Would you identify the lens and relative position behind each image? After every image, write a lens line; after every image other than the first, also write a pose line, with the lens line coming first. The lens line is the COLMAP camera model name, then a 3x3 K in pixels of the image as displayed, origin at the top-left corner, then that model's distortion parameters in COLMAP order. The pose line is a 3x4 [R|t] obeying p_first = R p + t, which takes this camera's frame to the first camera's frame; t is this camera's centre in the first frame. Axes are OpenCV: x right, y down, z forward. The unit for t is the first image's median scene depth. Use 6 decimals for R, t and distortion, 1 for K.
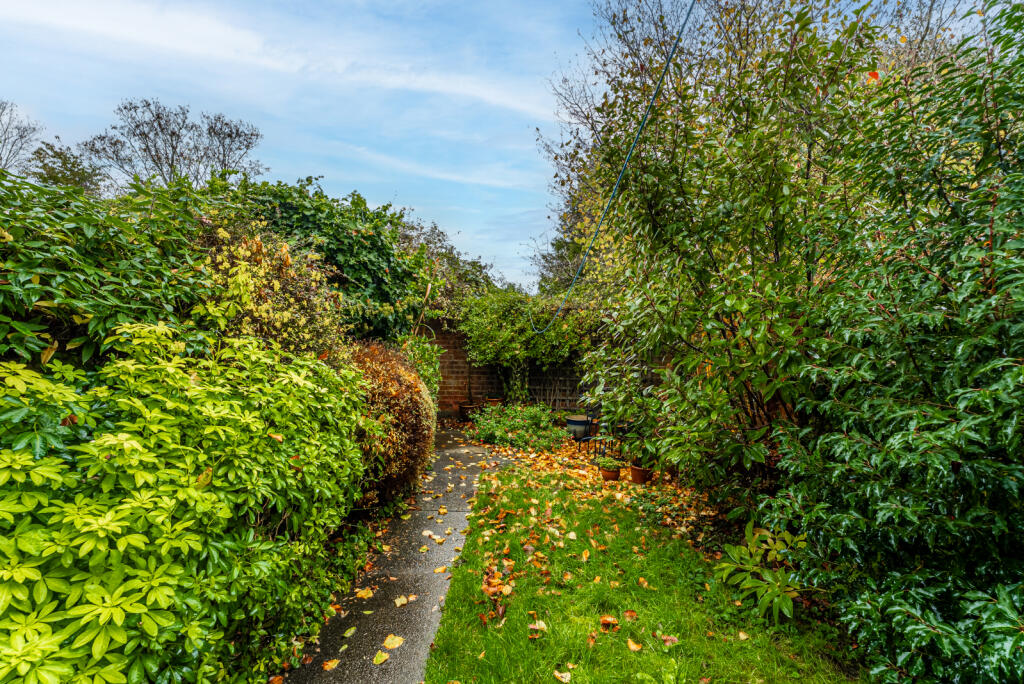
lens RADIAL K [[454.6, 0, 522.3], [0, 454.6, 341.2], [0, 0, 1]] dist [0.001476, -0.001655]
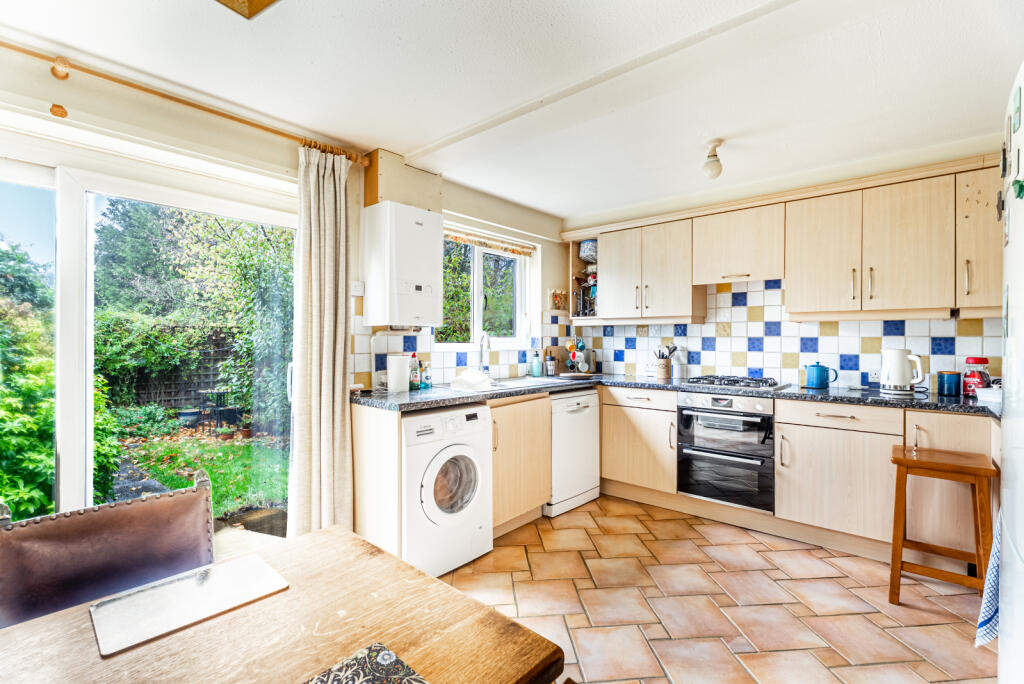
lens RADIAL K [[454.6, 0, 550.1], [0, 454.6, 340.0], [0, 0, 1]] dist [0.001476, -0.001655]
pose [[0.624859, 0.003264, 0.780731, -0.299603], [0.003827, 0.999966, -0.007244, -0.028788], [-0.780728, 0.007515, 0.624826, -0.763000]]
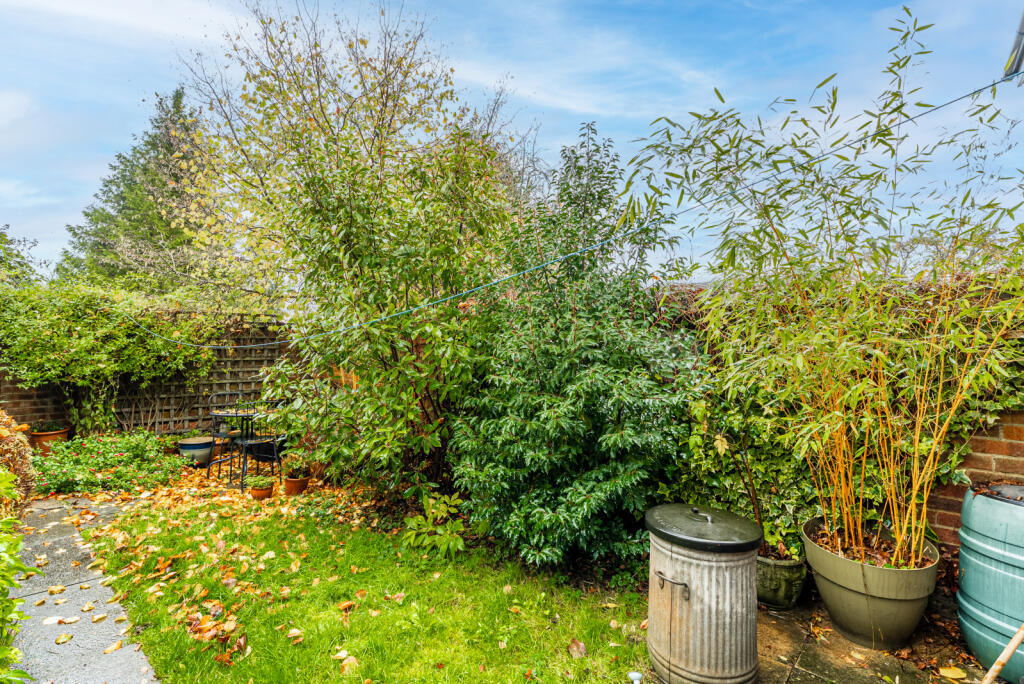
lens RADIAL K [[454.6, 0, 521.2], [0, 454.6, 338.2], [0, 0, 1]] dist [0.001476, -0.001655]
pose [[0.647449, 0.020975, 0.761820, -0.163102], [-0.007679, 0.999750, -0.020999, -0.013891], [-0.762070, 0.007746, 0.647449, -0.031198]]
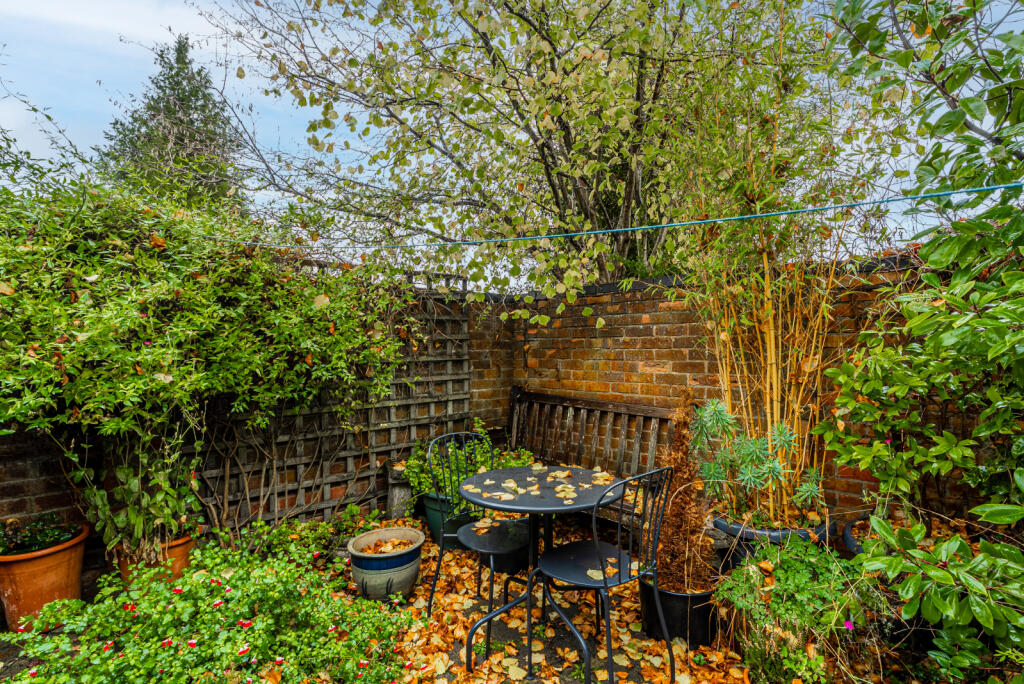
lens RADIAL K [[454.6, 0, 549.6], [0, 454.6, 370.4], [0, 0, 1]] dist [0.001476, -0.001655]
pose [[0.627081, -0.039961, 0.777928, -0.097021], [0.006358, 0.998913, 0.046187, 0.008408], [-0.778928, -0.024017, 0.626653, 0.747725]]
